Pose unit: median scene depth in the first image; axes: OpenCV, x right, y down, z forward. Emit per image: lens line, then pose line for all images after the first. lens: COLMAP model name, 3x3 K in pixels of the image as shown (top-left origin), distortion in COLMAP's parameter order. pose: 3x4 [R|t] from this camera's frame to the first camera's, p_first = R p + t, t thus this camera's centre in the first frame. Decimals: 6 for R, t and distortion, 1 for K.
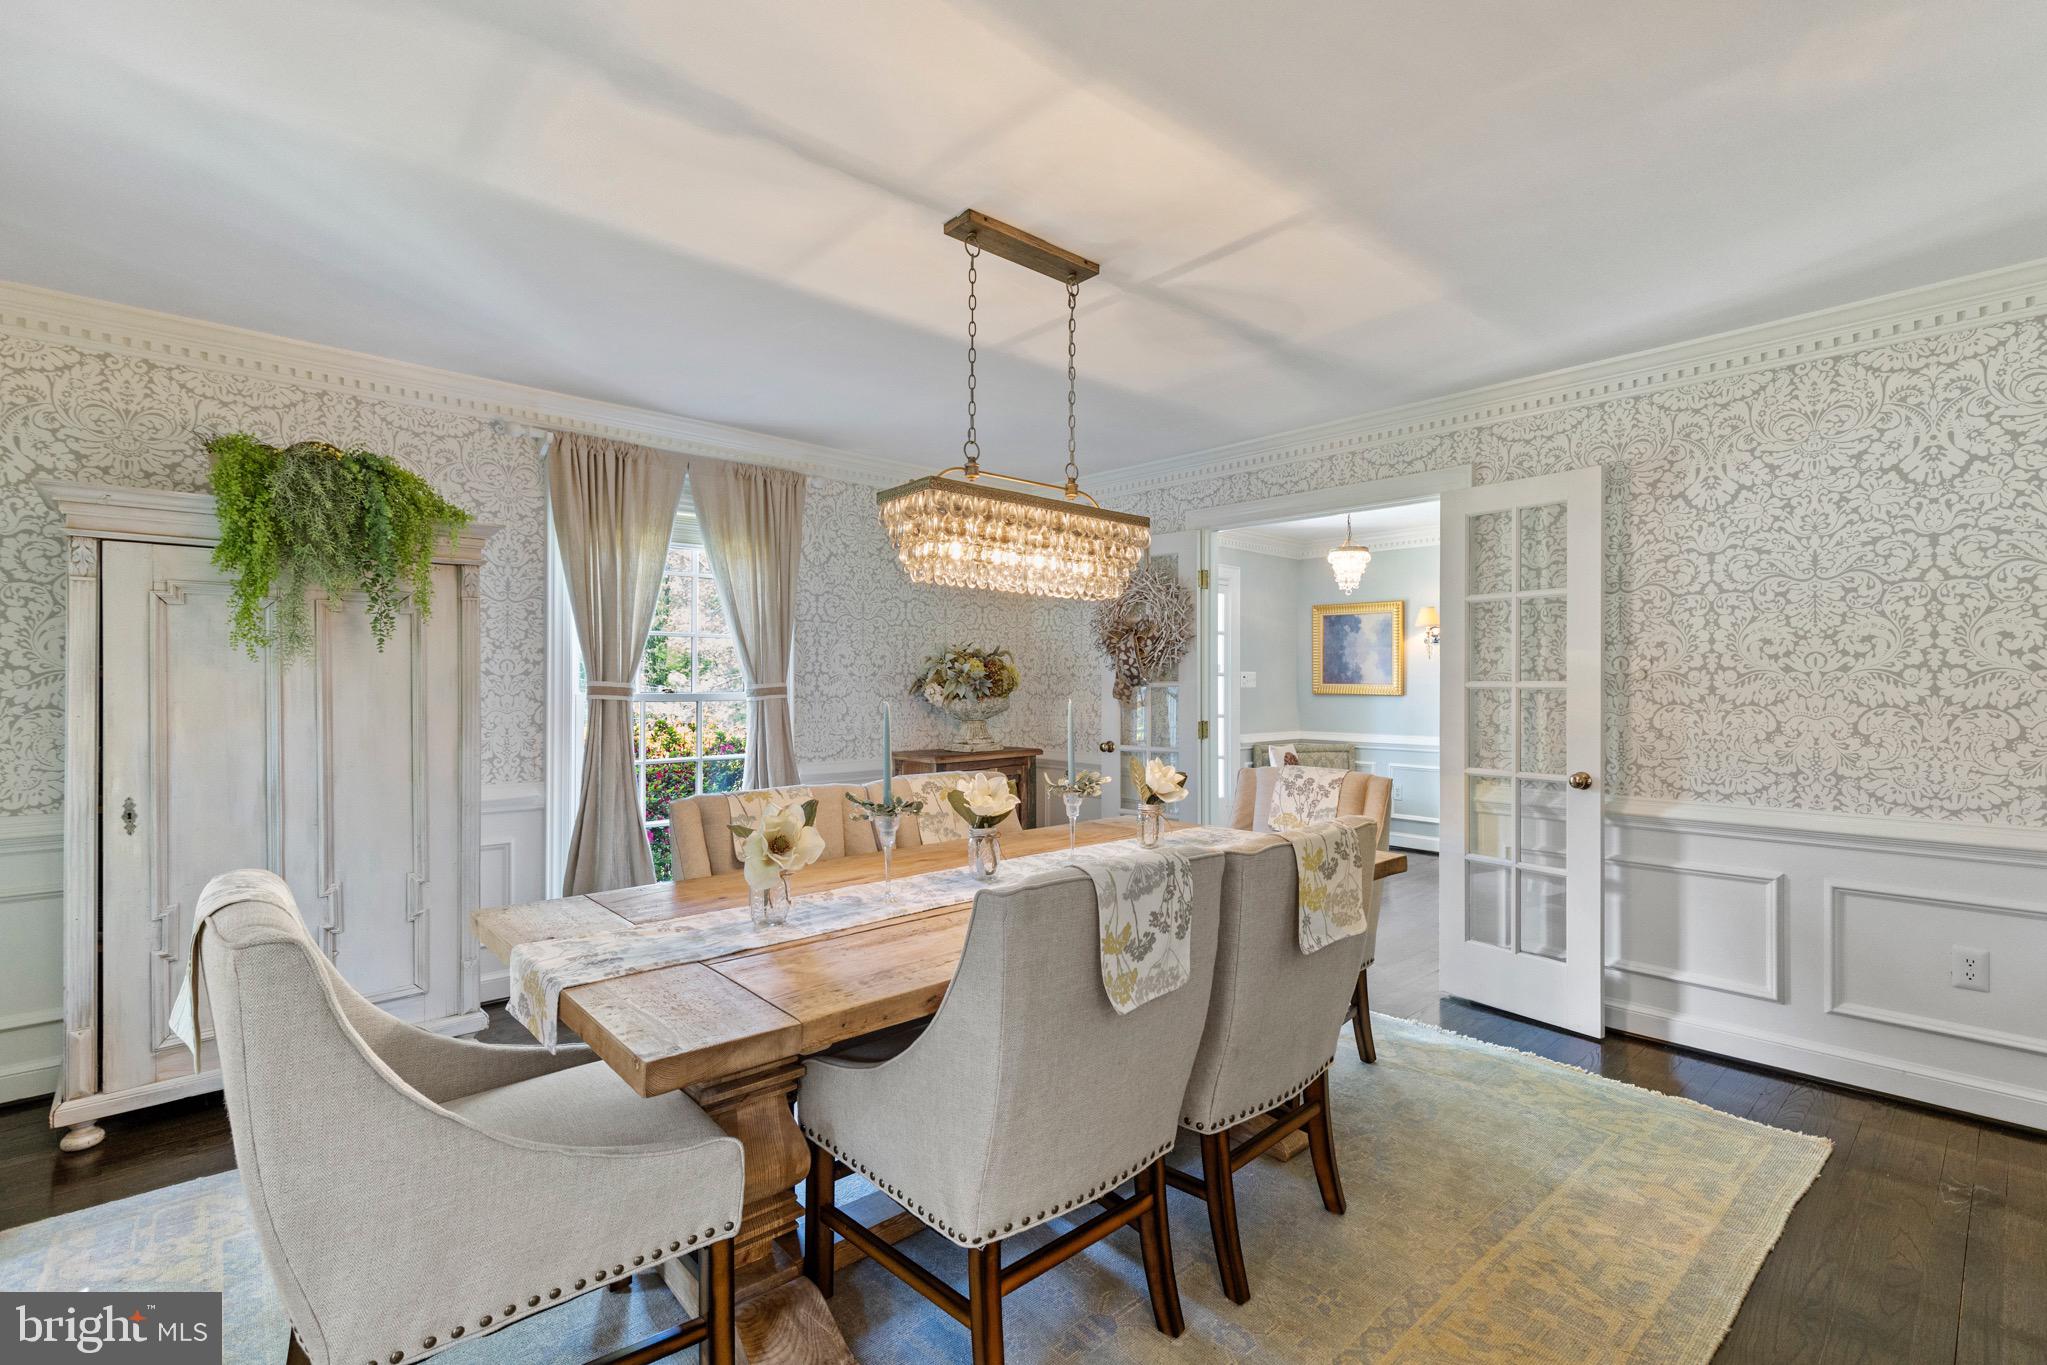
lens RADIAL K [[923.5, 0, 1030.3], [0, 923.5, 681.5], [0, 0, 1]] dist [0.011212, -0.001093]
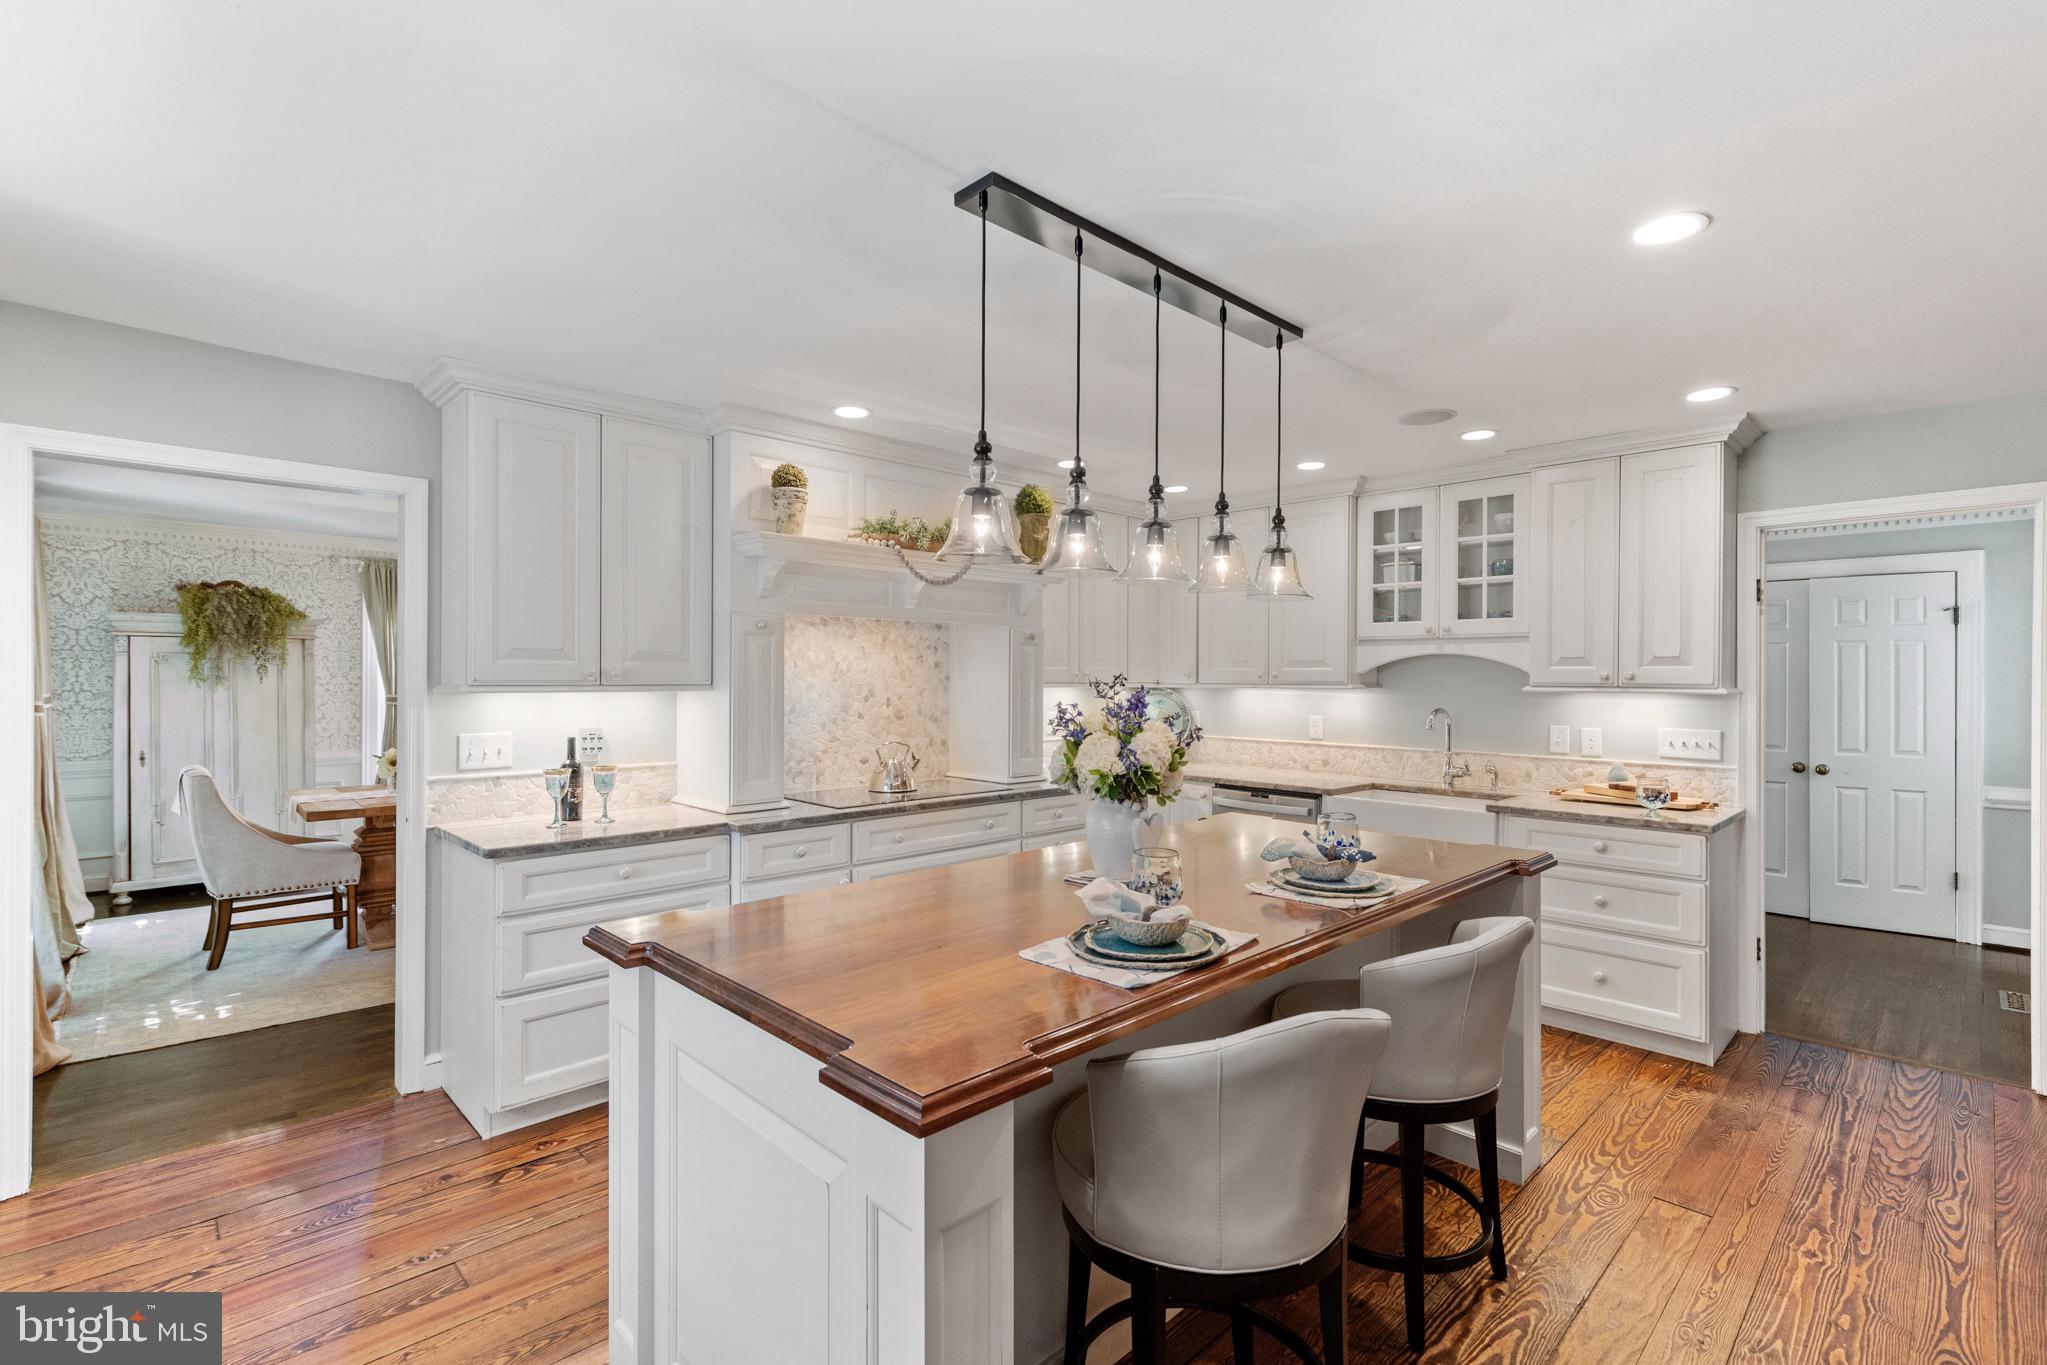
lens RADIAL K [[923.5, 0, 1018.0], [0, 923.5, 678.2], [0, 0, 1]] dist [0.011212, -0.001093]
pose [[0.999755, 0.001613, 0.022091, 0.052939], [-0.001705, 0.999990, 0.004151, -0.003052], [-0.022084, -0.004188, 0.999747, -0.062497]]
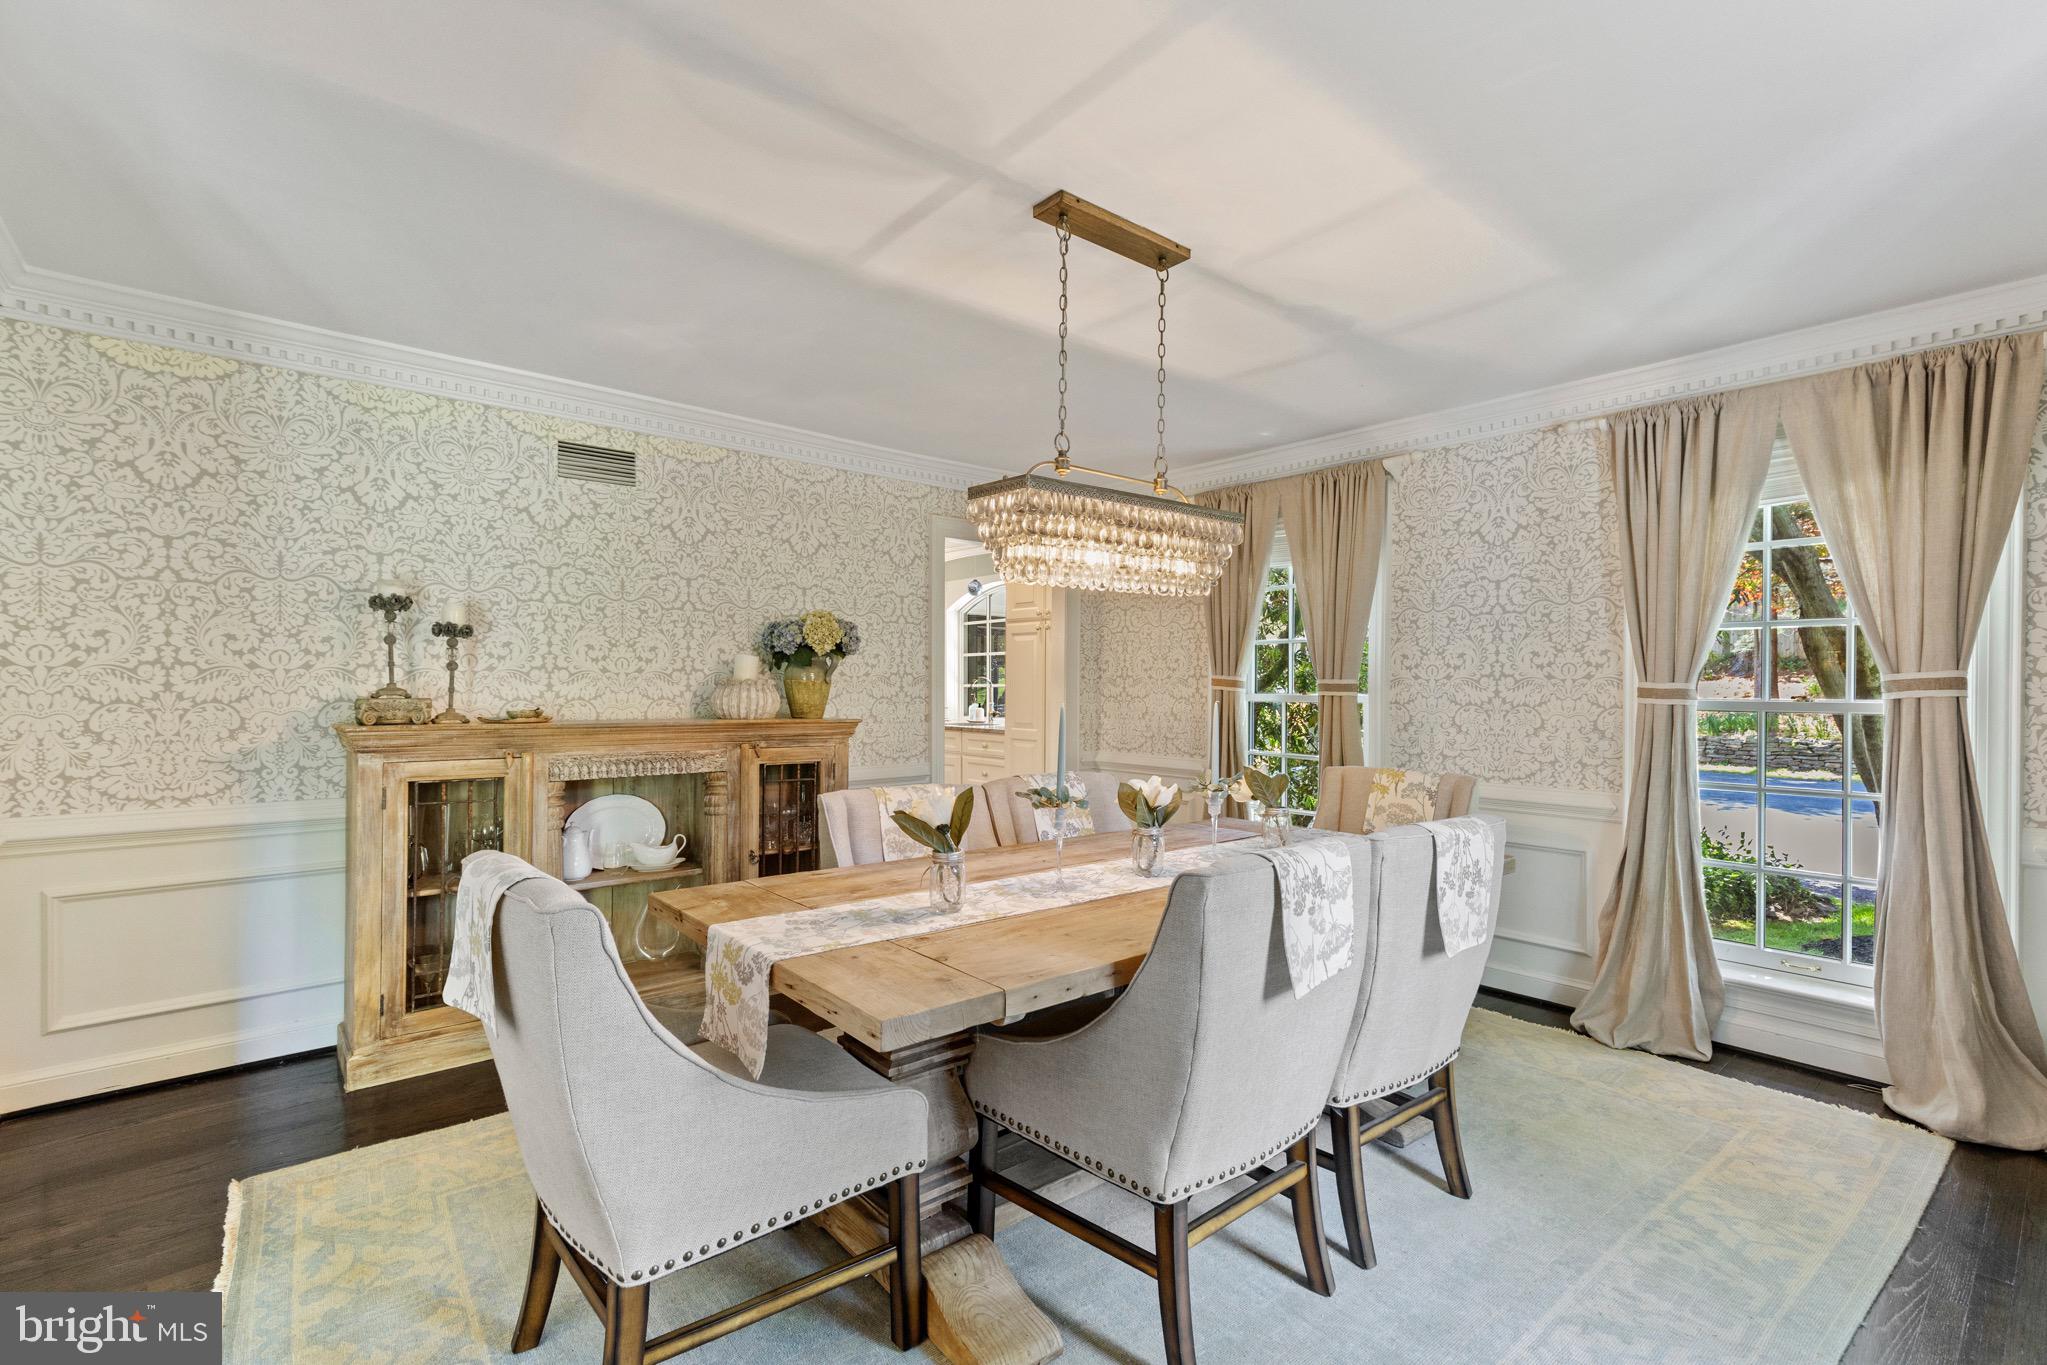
lens RADIAL K [[923.5, 0, 990.3], [0, 923.5, 691.0], [0, 0, 1]] dist [0.011212, -0.001093]
pose [[0.068851, -0.006390, 0.997606, -0.127083], [-0.008078, 0.999943, 0.006962, 0.000614], [-0.997594, -0.008538, 0.068795, 0.132132]]
